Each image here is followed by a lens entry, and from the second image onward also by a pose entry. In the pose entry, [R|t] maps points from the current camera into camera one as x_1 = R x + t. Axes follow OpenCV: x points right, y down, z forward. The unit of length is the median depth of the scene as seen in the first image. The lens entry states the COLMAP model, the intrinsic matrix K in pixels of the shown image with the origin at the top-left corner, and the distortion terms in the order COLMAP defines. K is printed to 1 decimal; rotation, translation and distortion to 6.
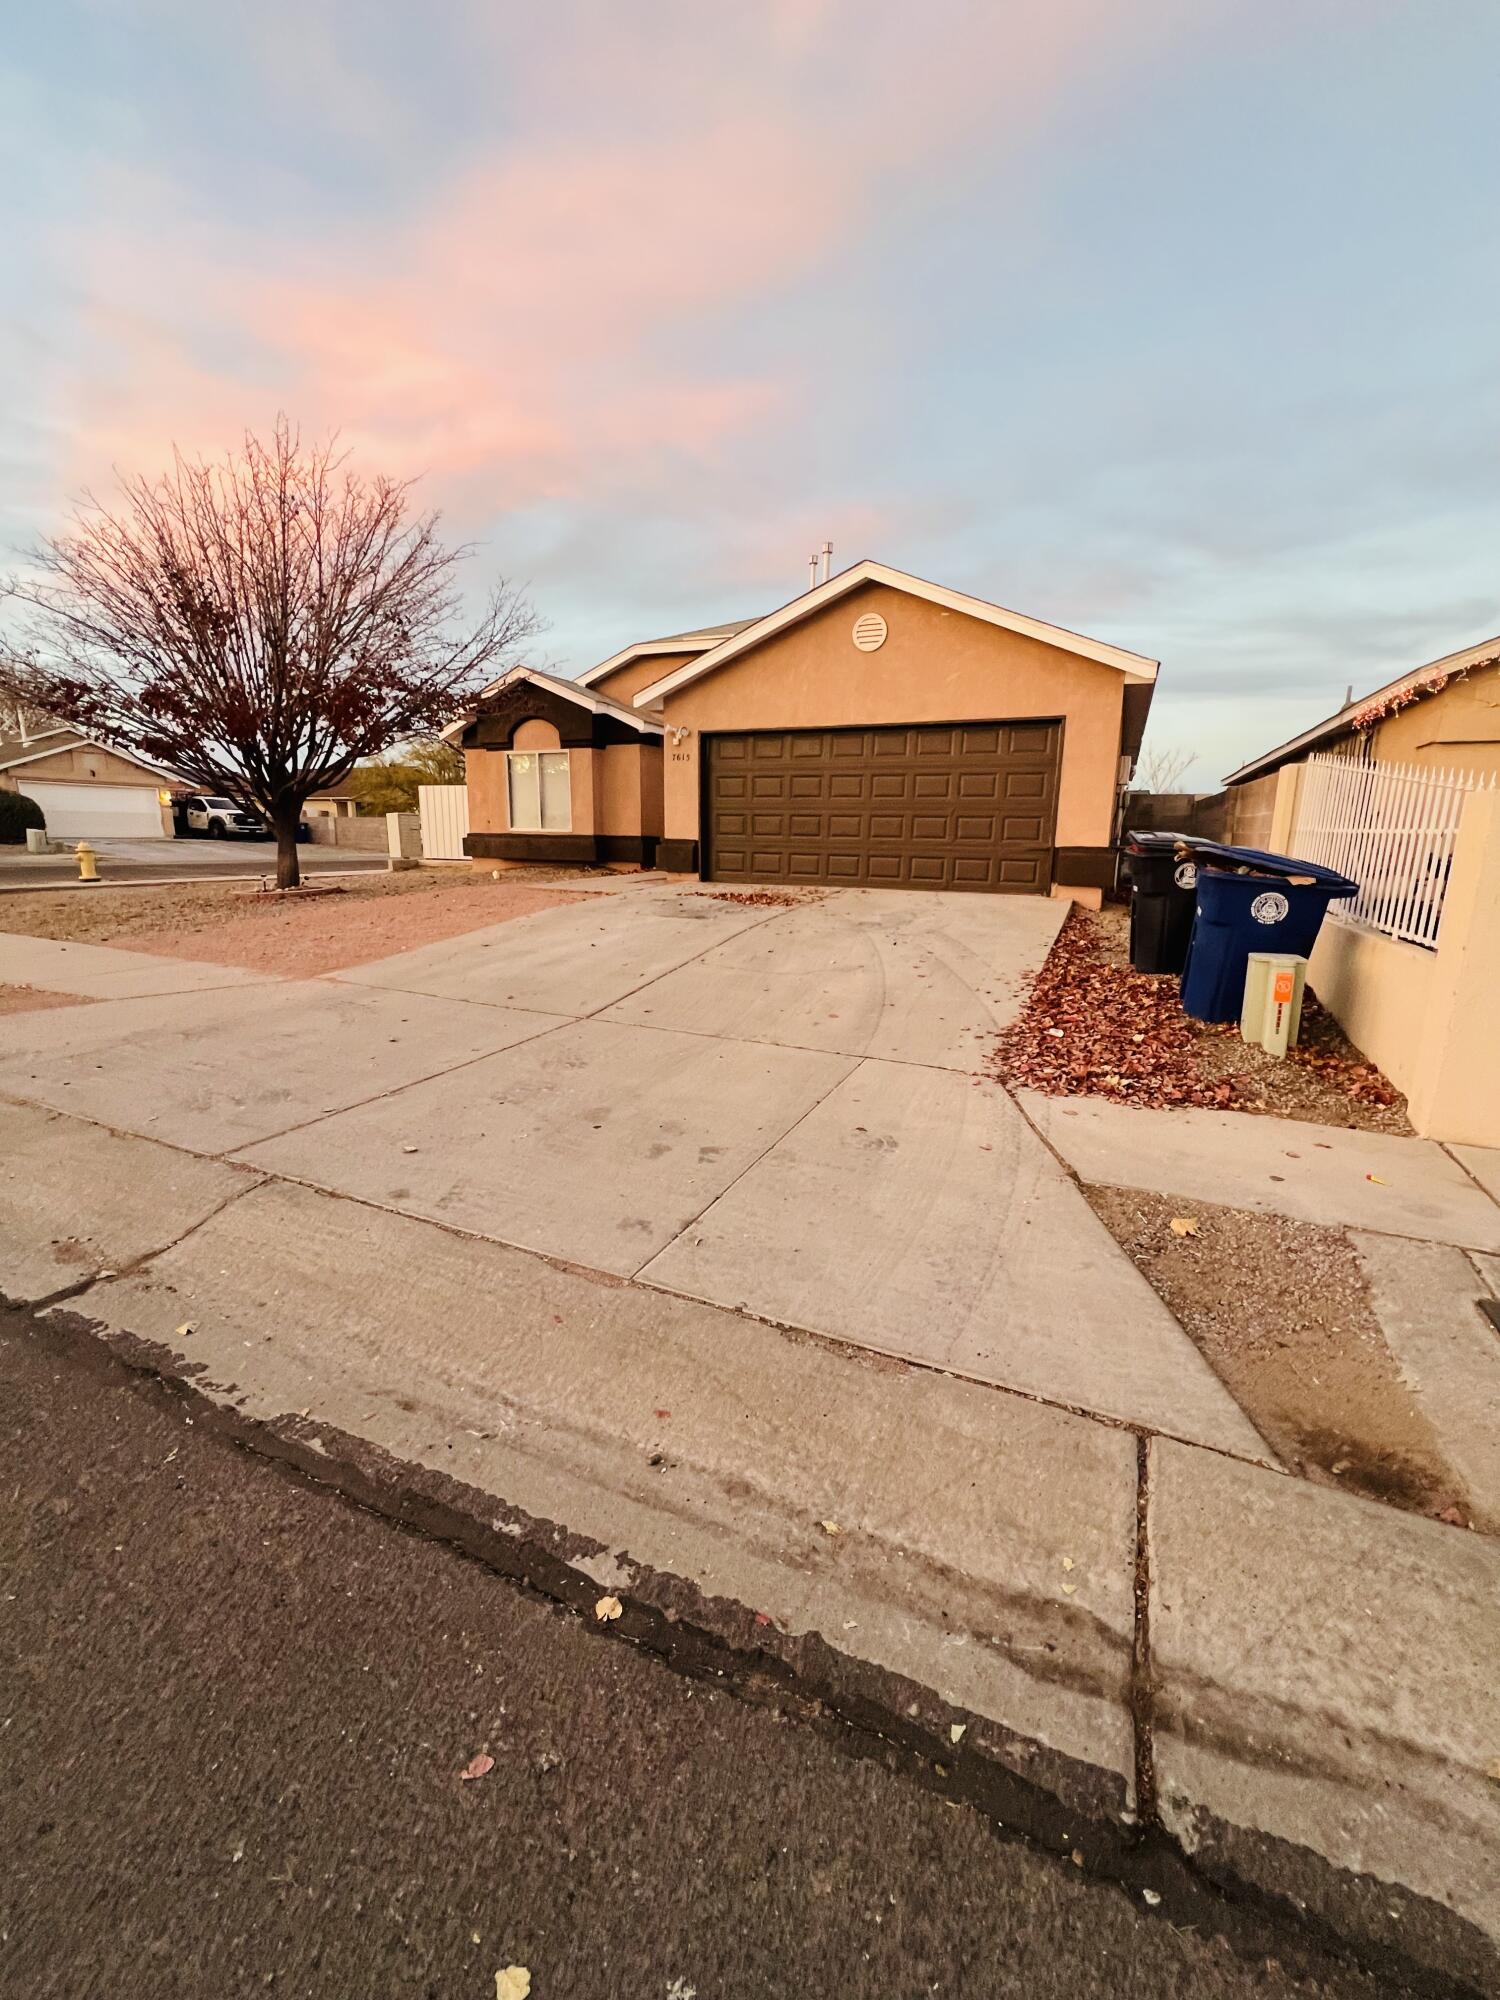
lens RADIAL K [[802.2, 0, 751.8], [0, 802.2, 998.0], [0, 0, 1]] dist [-0.002013, 0.000695]
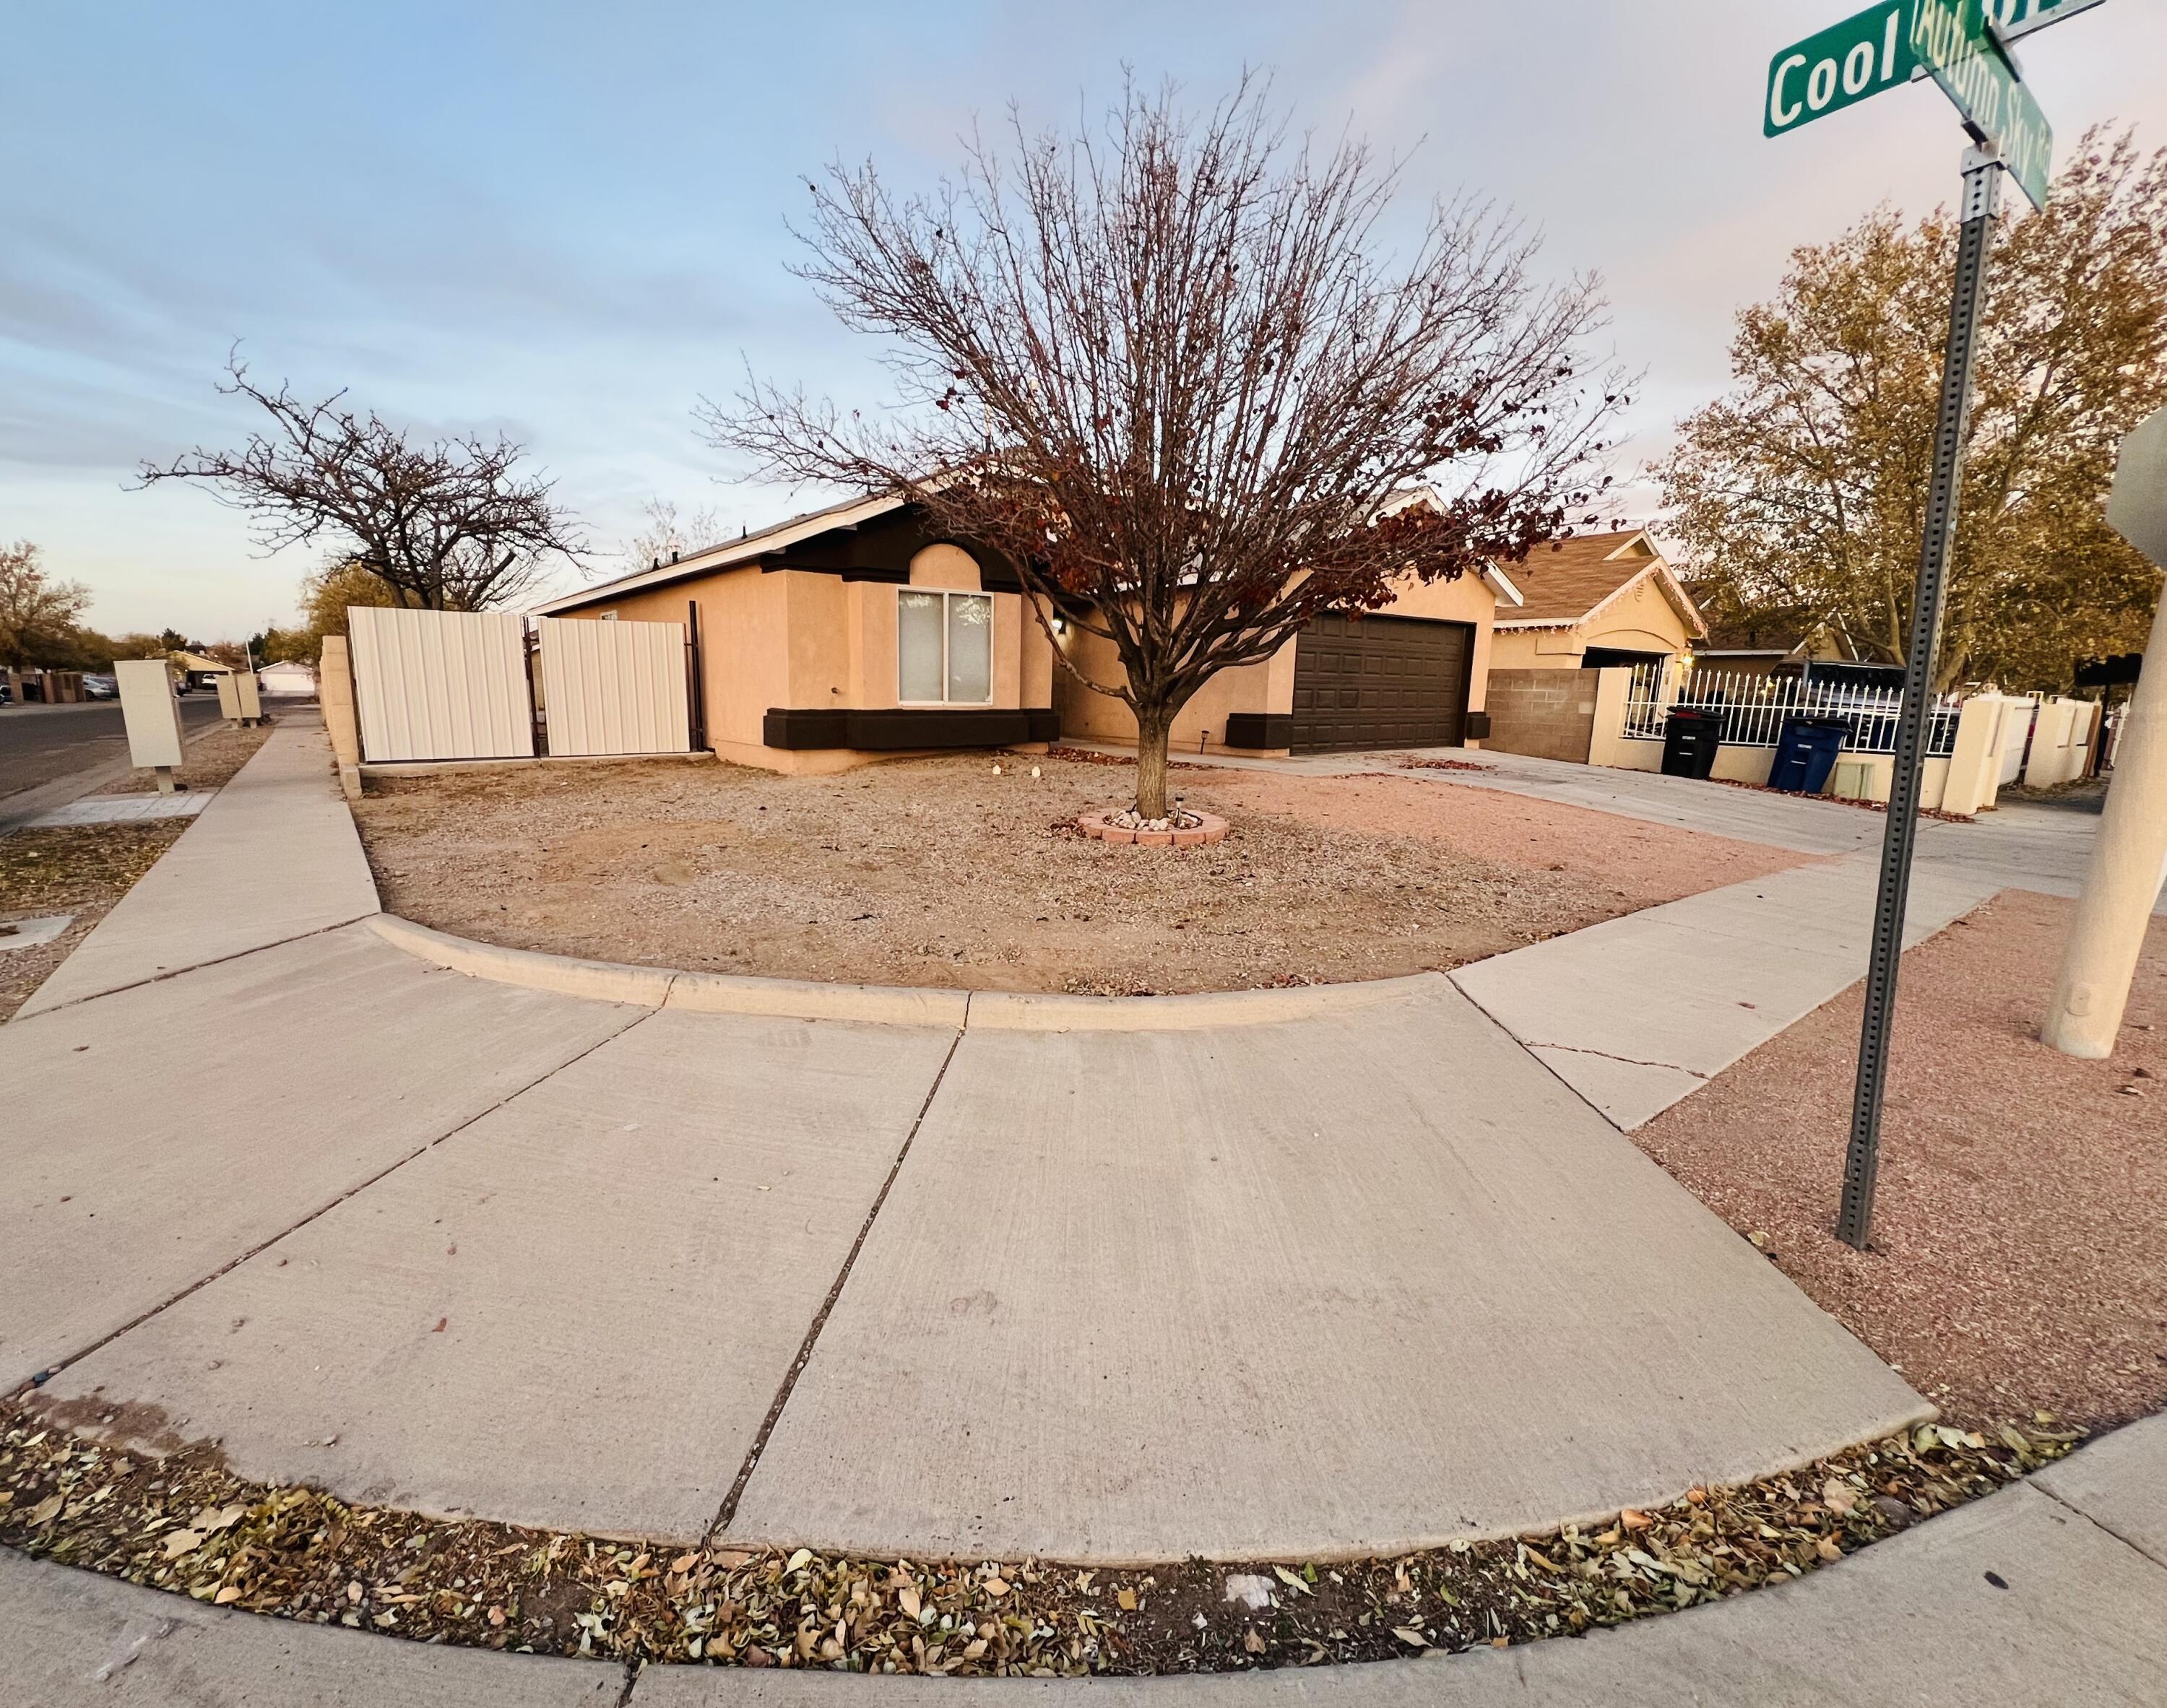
lens RADIAL K [[929.1, 0, 1005.0], [0, 929.1, 862.9], [0, 0, 1]] dist [-0.000561, -0.000026]
pose [[0.488972, -0.172787, 0.855015, -1.217803], [0.169701, 0.980301, 0.101056, -0.189636], [-0.855633, 0.095684, 0.508662, 0.723899]]
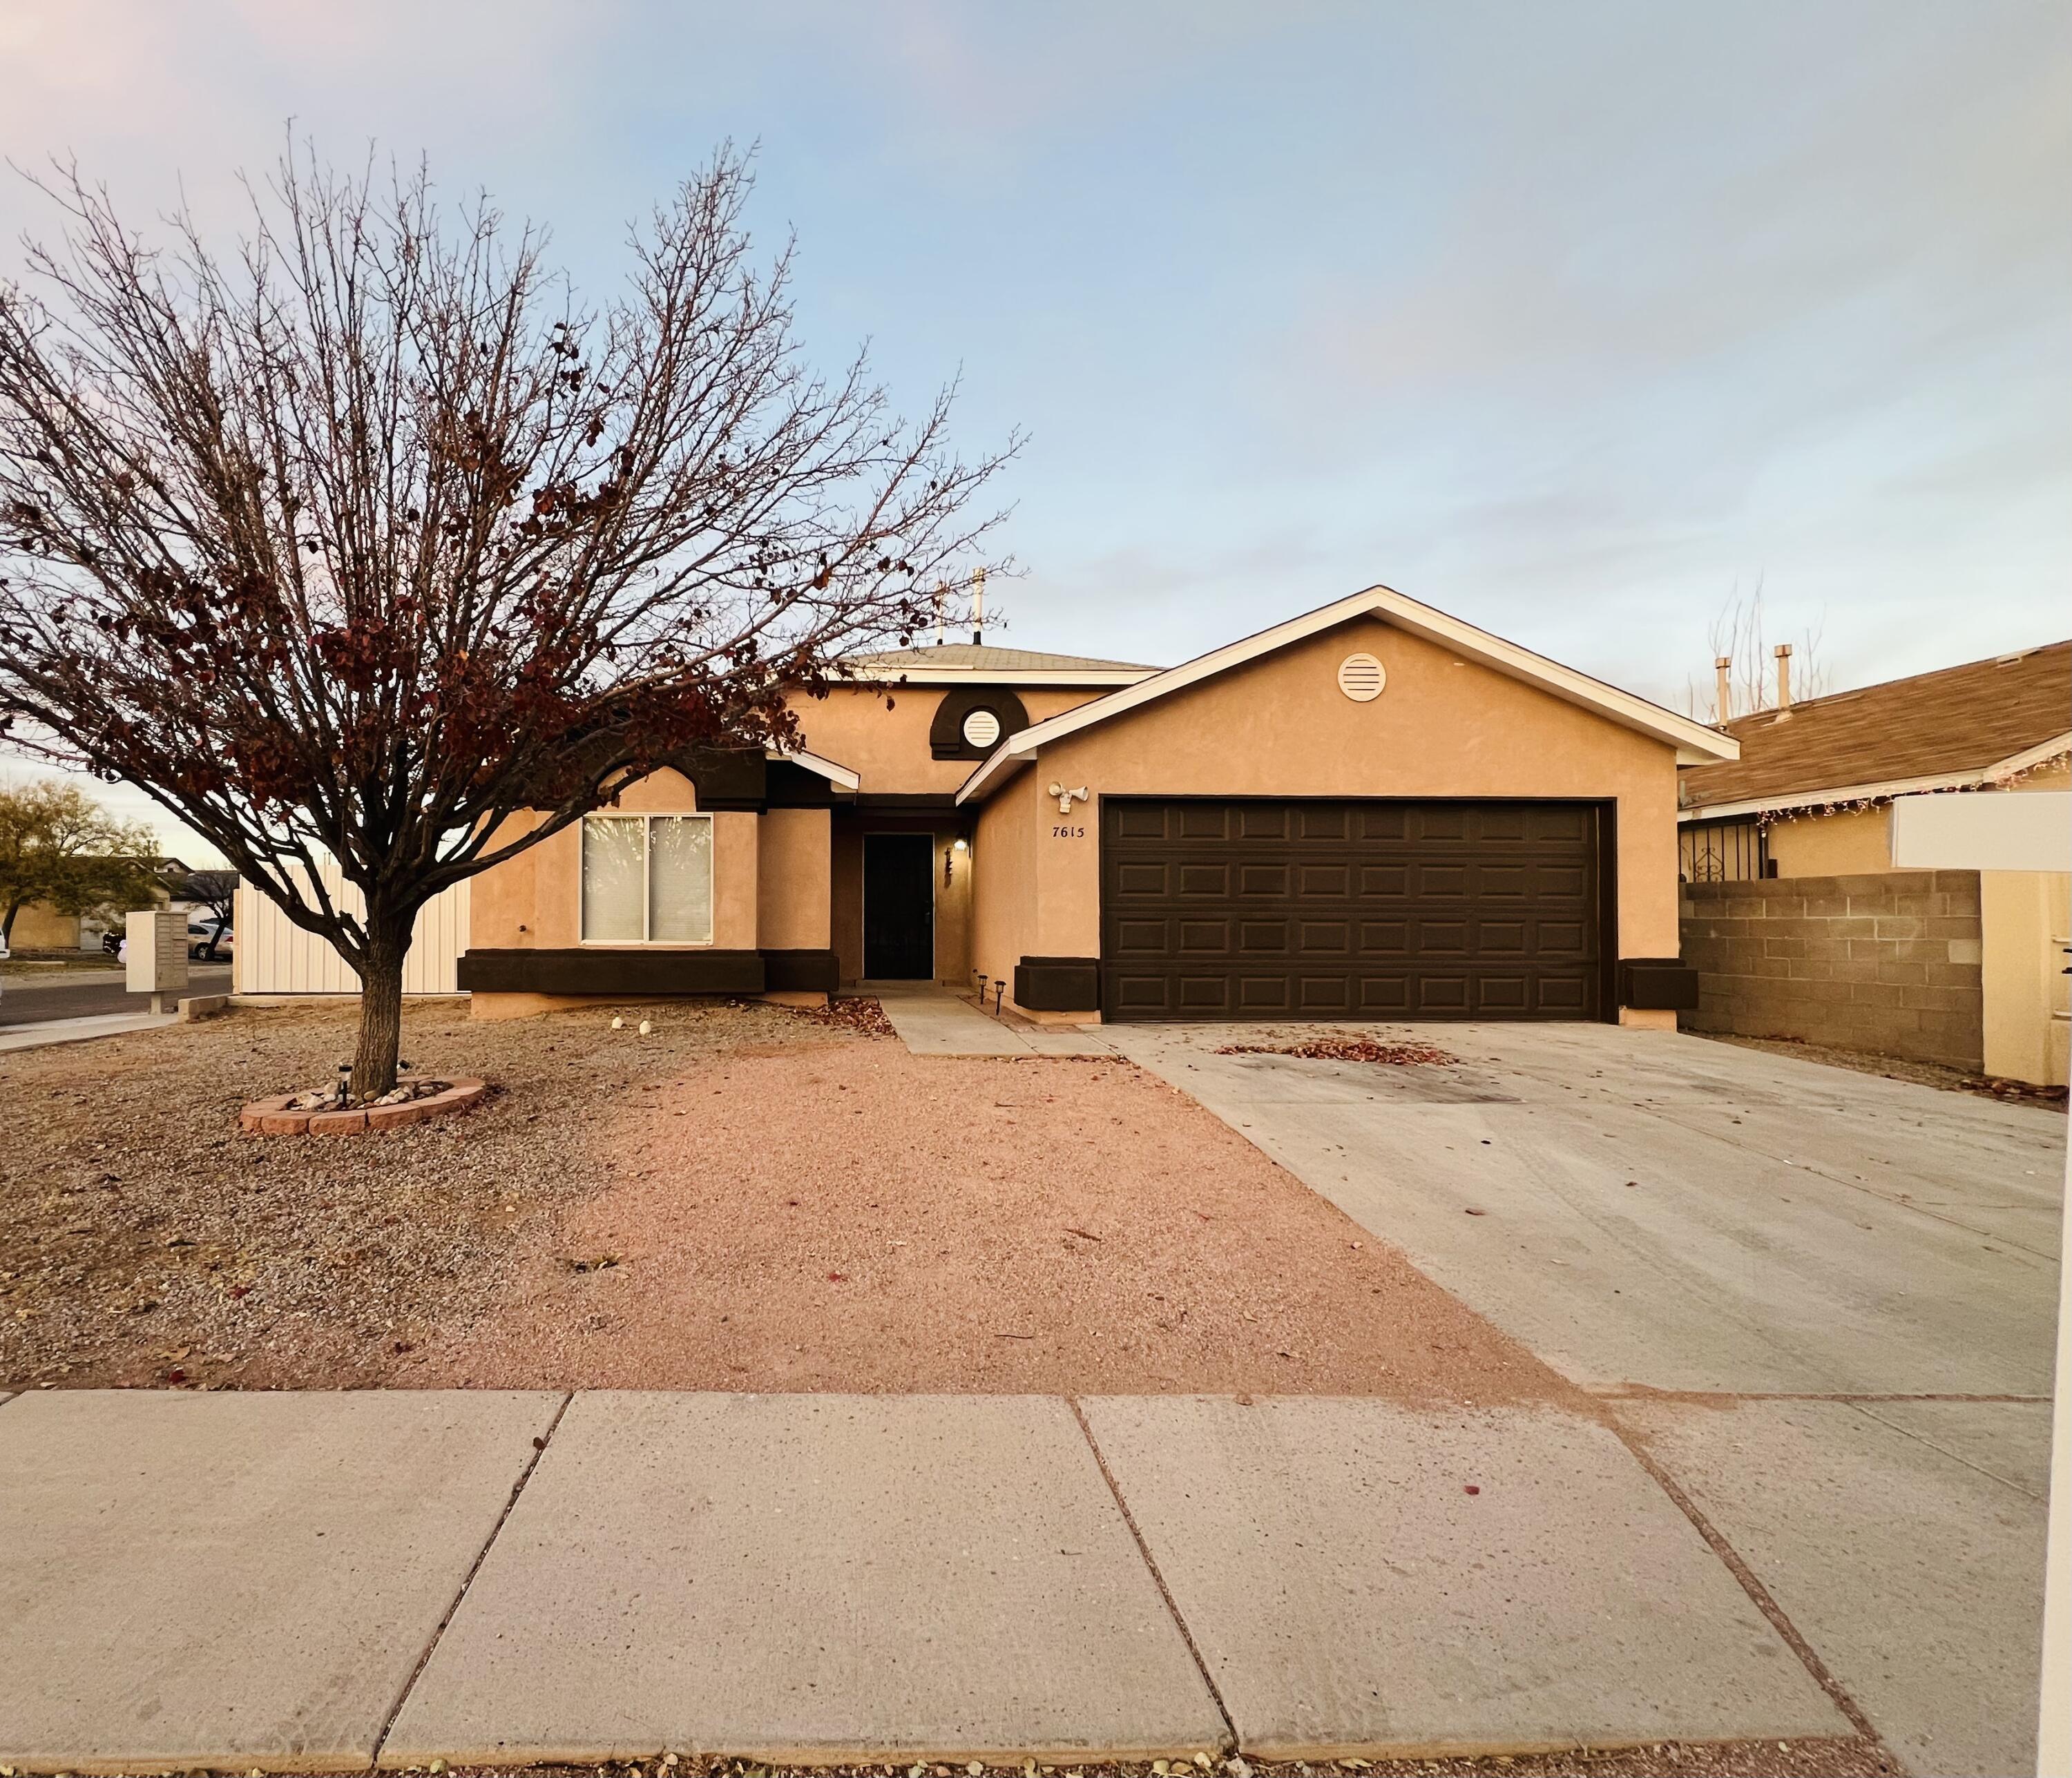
lens RADIAL K [[986.6, 0, 866.2], [0, 986.6, 913.7], [0, 0, 1]] dist [-0.000943, 0.000130]
pose [[0.897241, -0.006511, 0.441494, -0.562323], [0.100218, 0.976798, -0.189266, -0.101225], [-0.430018, 0.214063, 0.877076, 0.382900]]
